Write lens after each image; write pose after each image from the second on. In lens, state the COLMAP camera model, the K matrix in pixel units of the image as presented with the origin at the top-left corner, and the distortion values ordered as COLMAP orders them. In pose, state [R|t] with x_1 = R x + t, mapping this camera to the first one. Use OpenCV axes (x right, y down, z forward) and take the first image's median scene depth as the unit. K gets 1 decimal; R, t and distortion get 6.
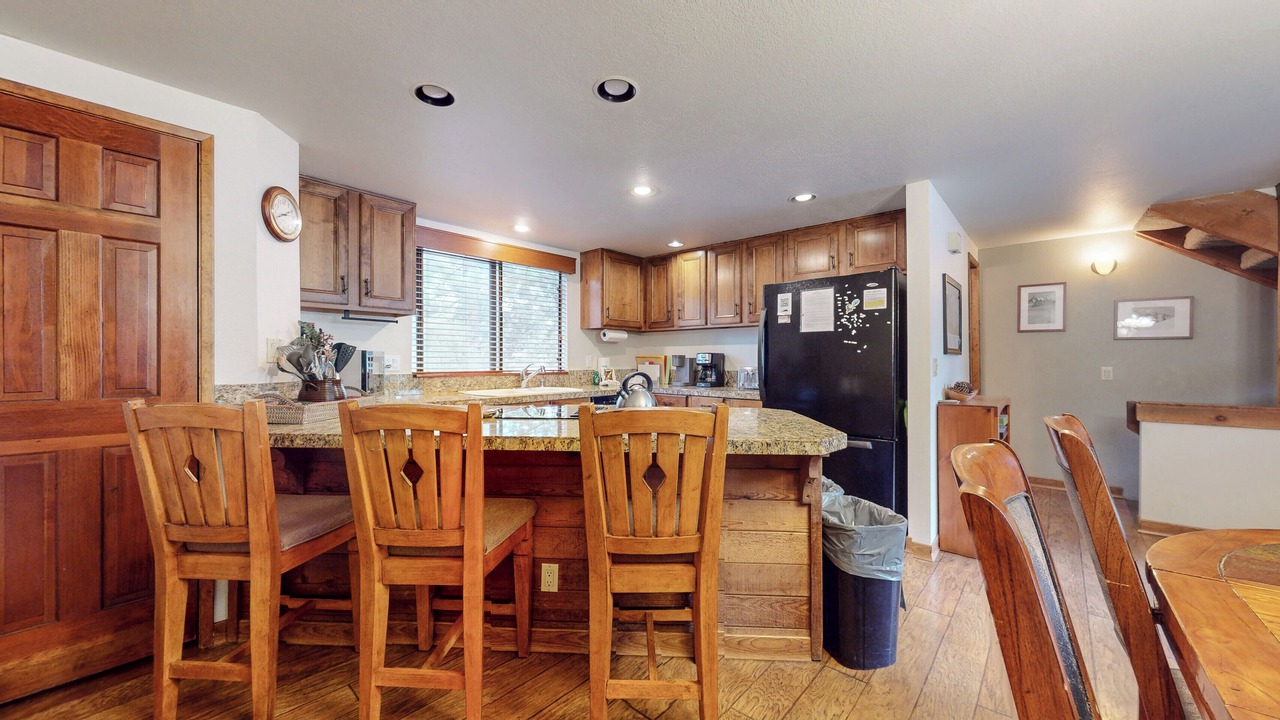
lens RADIAL K [[467.4, 0, 640.8], [0, 467.4, 361.8], [0, 0, 1]] dist [-0.000760, -0.000041]
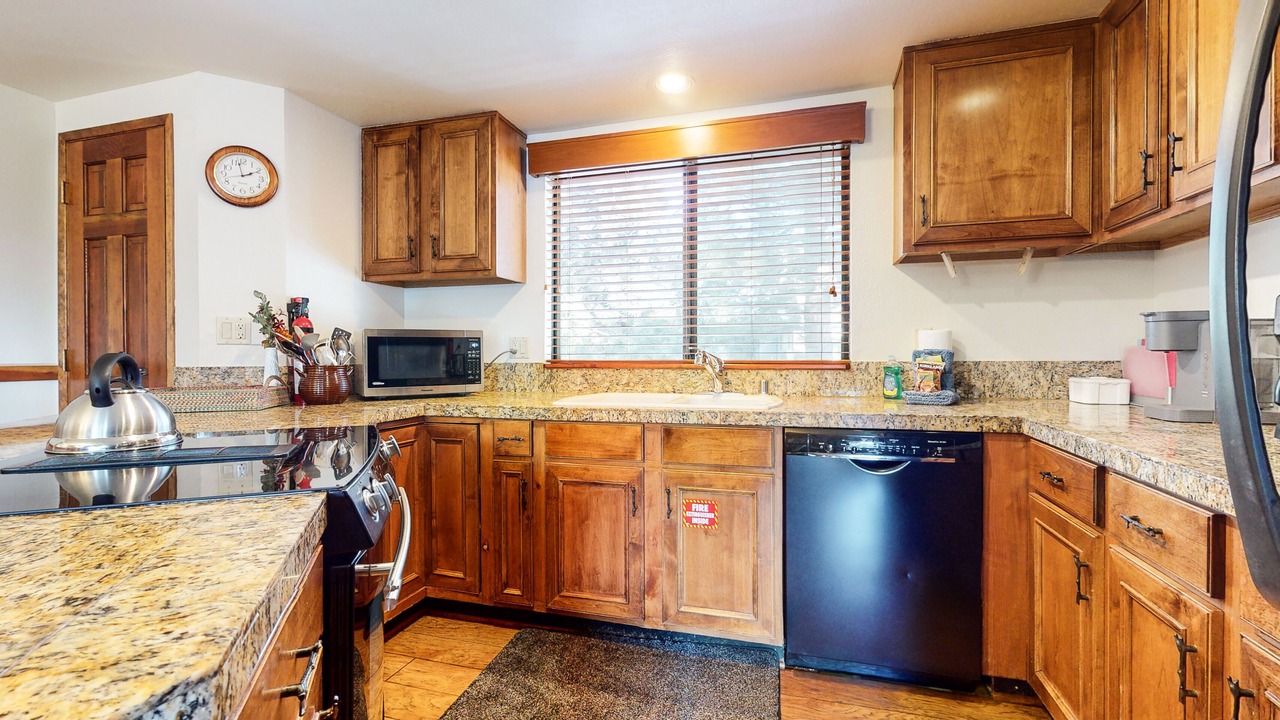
lens RADIAL K [[578.0, 0, 640.0], [0, 578.0, 360.0], [0, 0, 1]] dist [0.001715, 0.000514]
pose [[0.421546, 0.009793, -0.906754, 0.340396], [0.004659, 0.999905, 0.012965, 0.011355], [0.906795, -0.009690, 0.421460, 0.762744]]
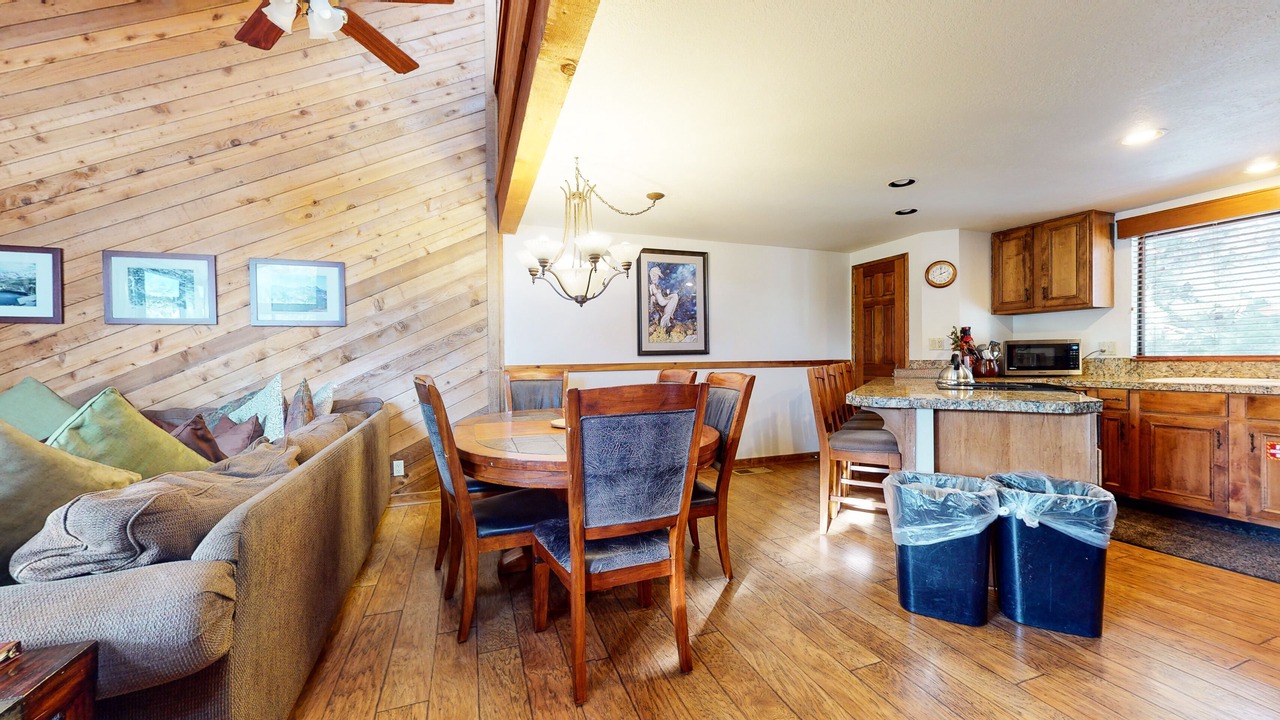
lens RADIAL K [[467.4, 0, 640.8], [0, 467.4, 361.8], [0, 0, 1]] dist [-0.000760, -0.000041]
pose [[-0.466870, 0.013889, -0.884217, 0.976370], [0.014537, 0.999862, 0.008030, 0.010203], [0.884207, -0.009105, -0.467007, 0.502148]]
